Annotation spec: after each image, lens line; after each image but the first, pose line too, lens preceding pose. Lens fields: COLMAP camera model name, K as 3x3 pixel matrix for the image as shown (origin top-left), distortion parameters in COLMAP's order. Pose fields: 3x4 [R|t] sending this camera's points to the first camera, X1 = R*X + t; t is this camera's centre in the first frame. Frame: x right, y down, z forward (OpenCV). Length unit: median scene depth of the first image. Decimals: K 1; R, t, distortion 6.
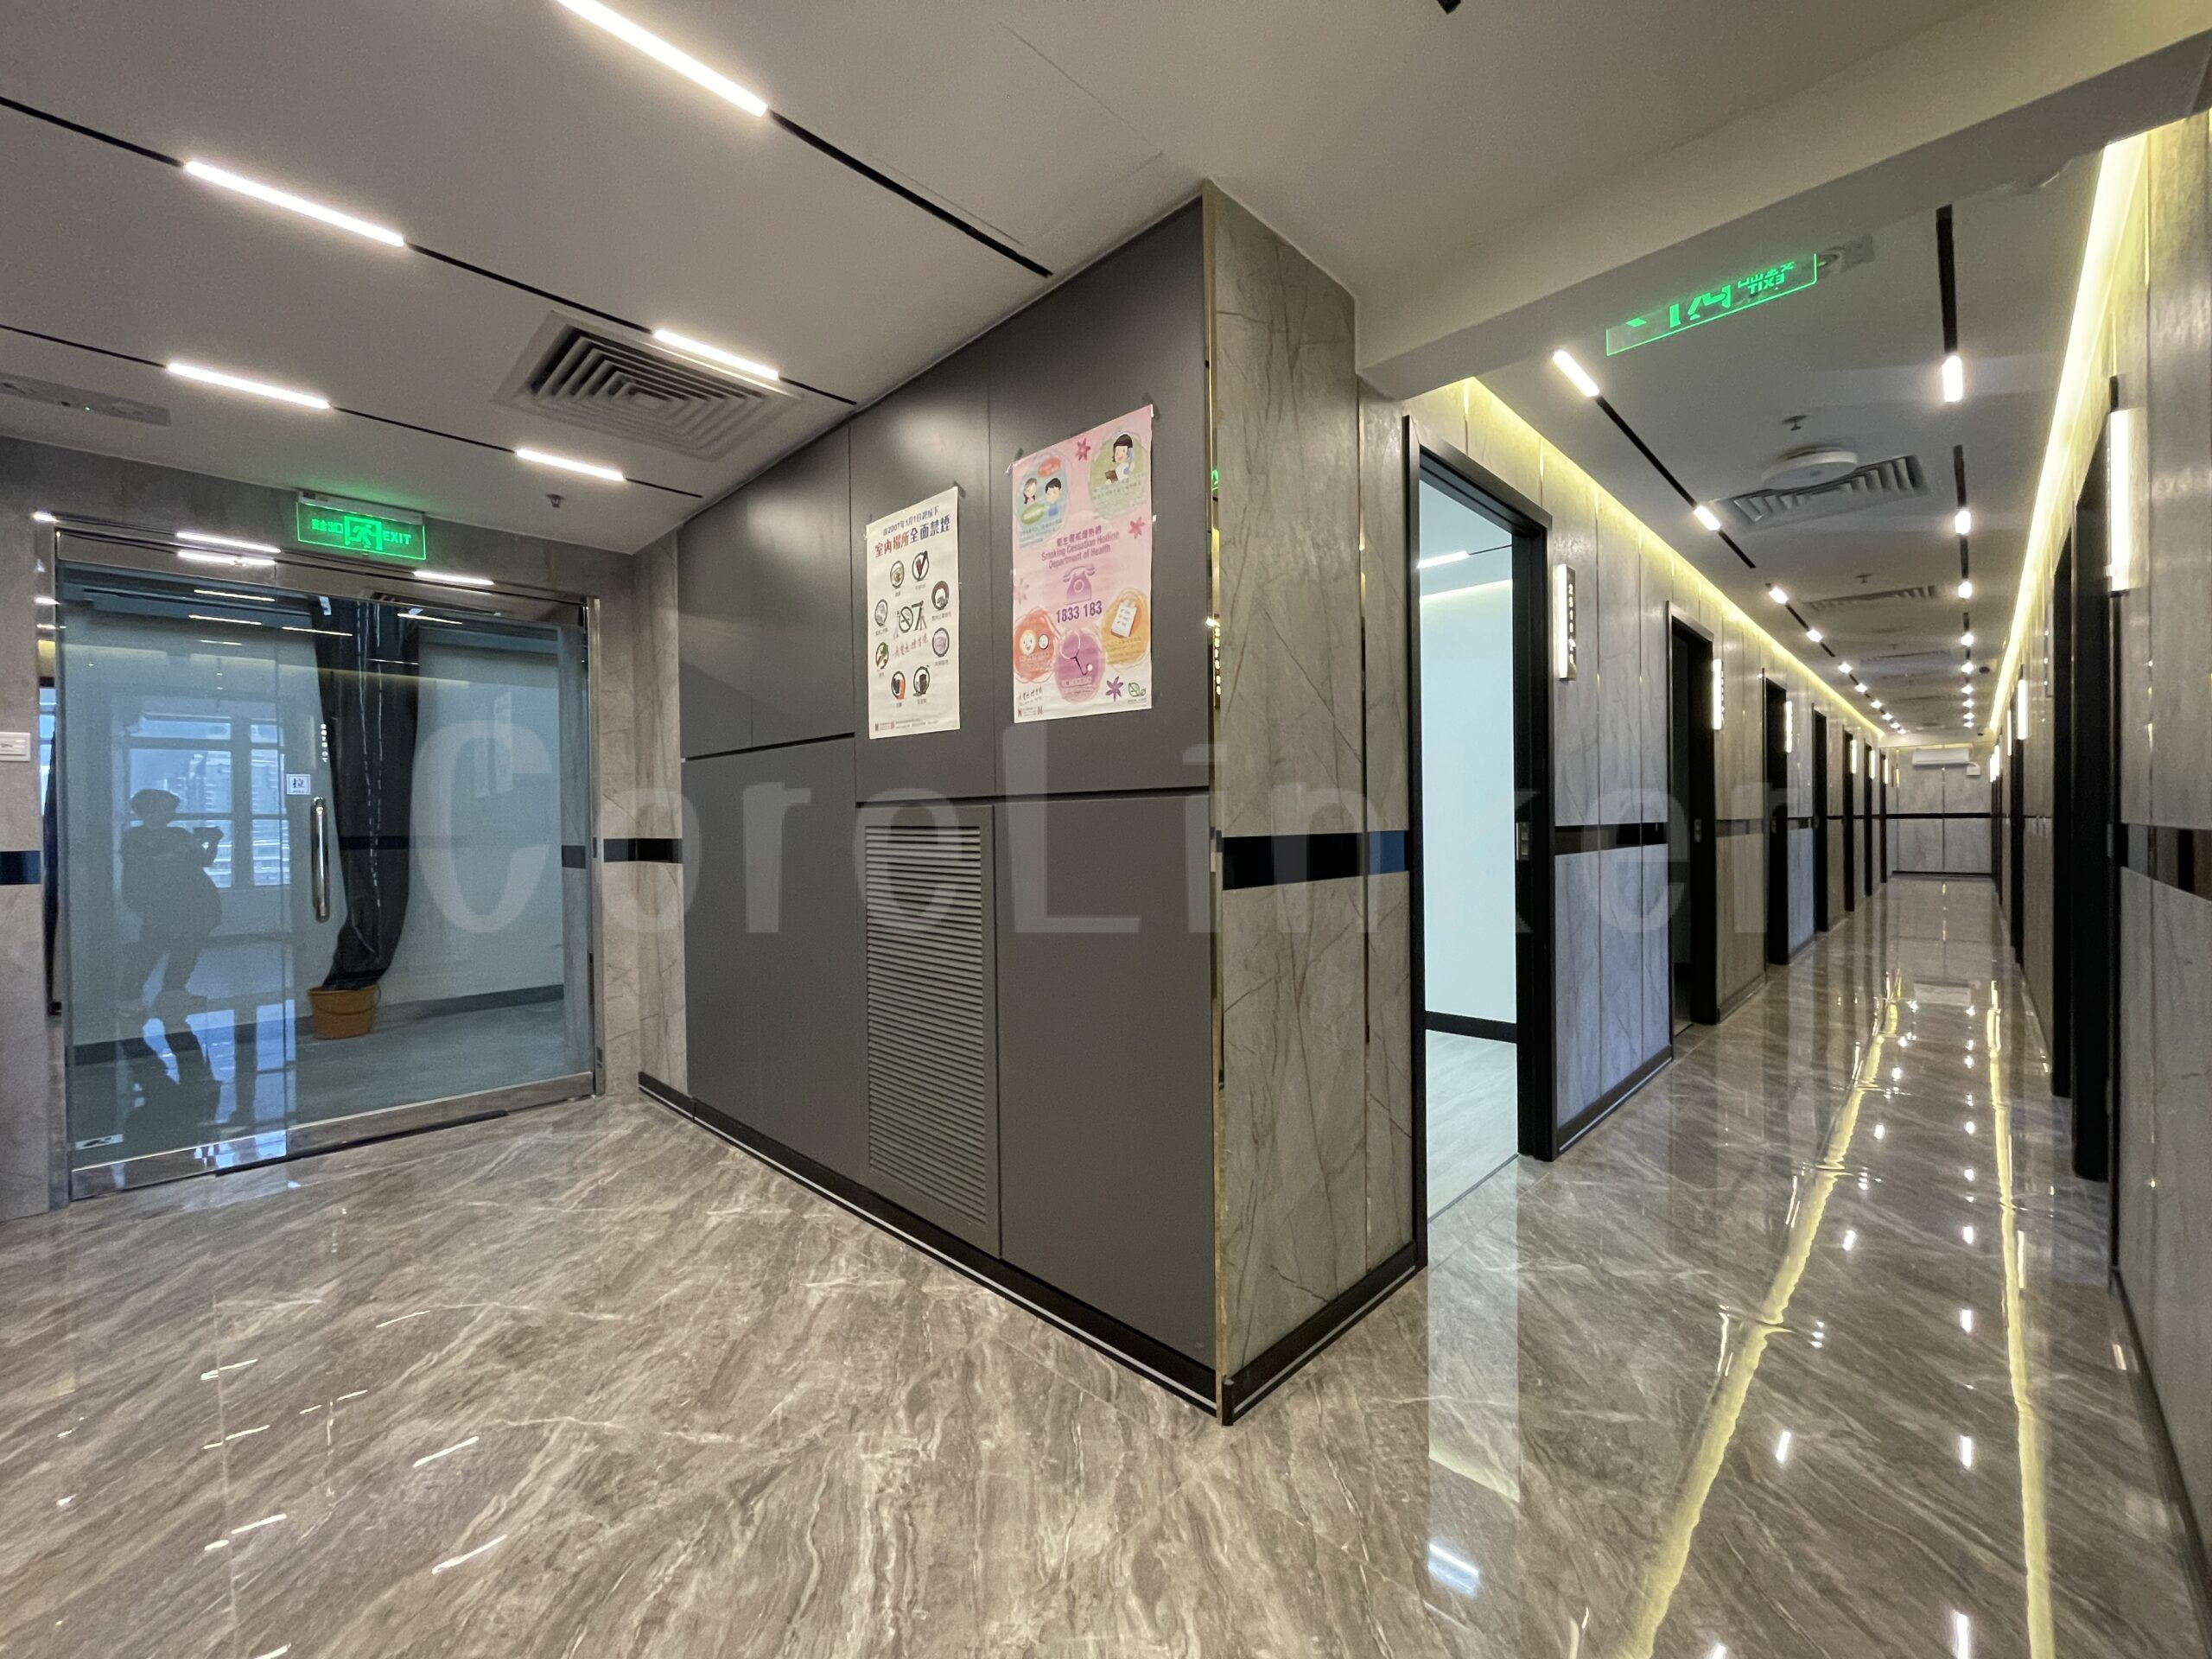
lens RADIAL K [[881.7, 0, 1102.1], [0, 881.7, 826.5], [0, 0, 1]] dist [0.002370, -0.003714]
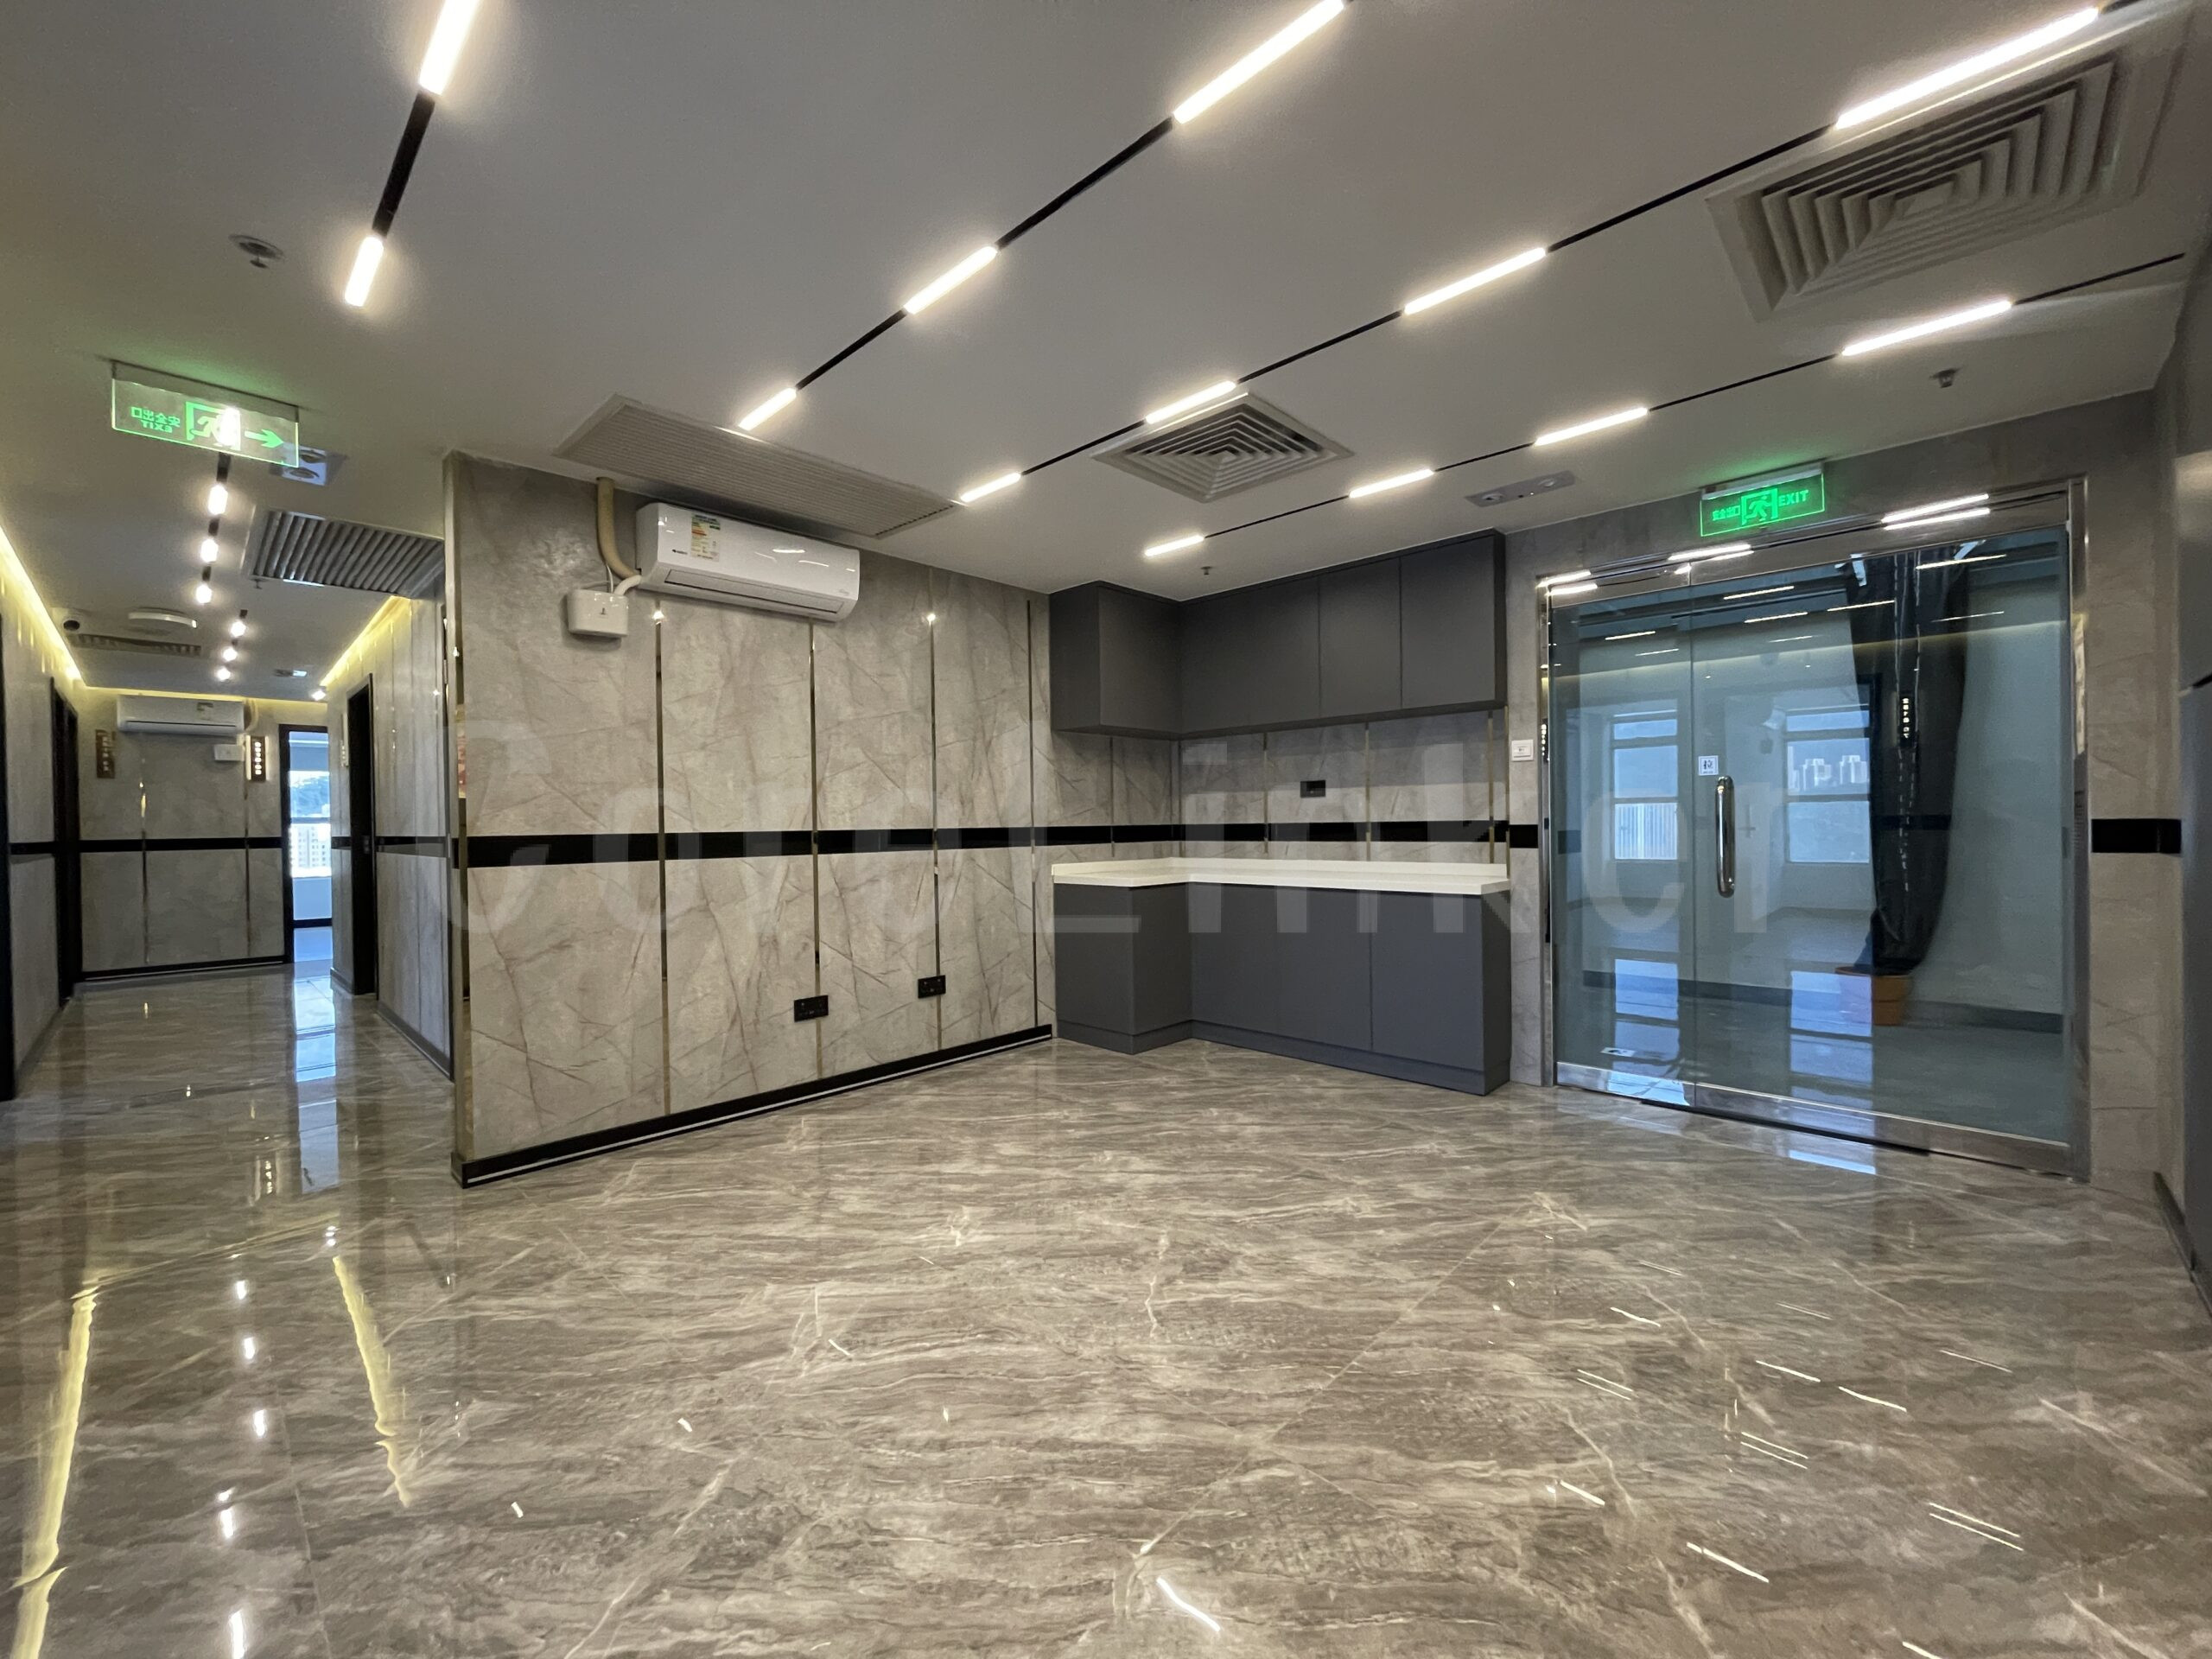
lens RADIAL K [[881.7, 0, 1102.1], [0, 881.7, 826.5], [0, 0, 1]] dist [0.002370, -0.003714]
pose [[0.001462, 0.016307, -0.999866, 0.163713], [0.008353, 0.999832, 0.016318, 0.002606], [0.999964, -0.008376, 0.001325, 0.281542]]
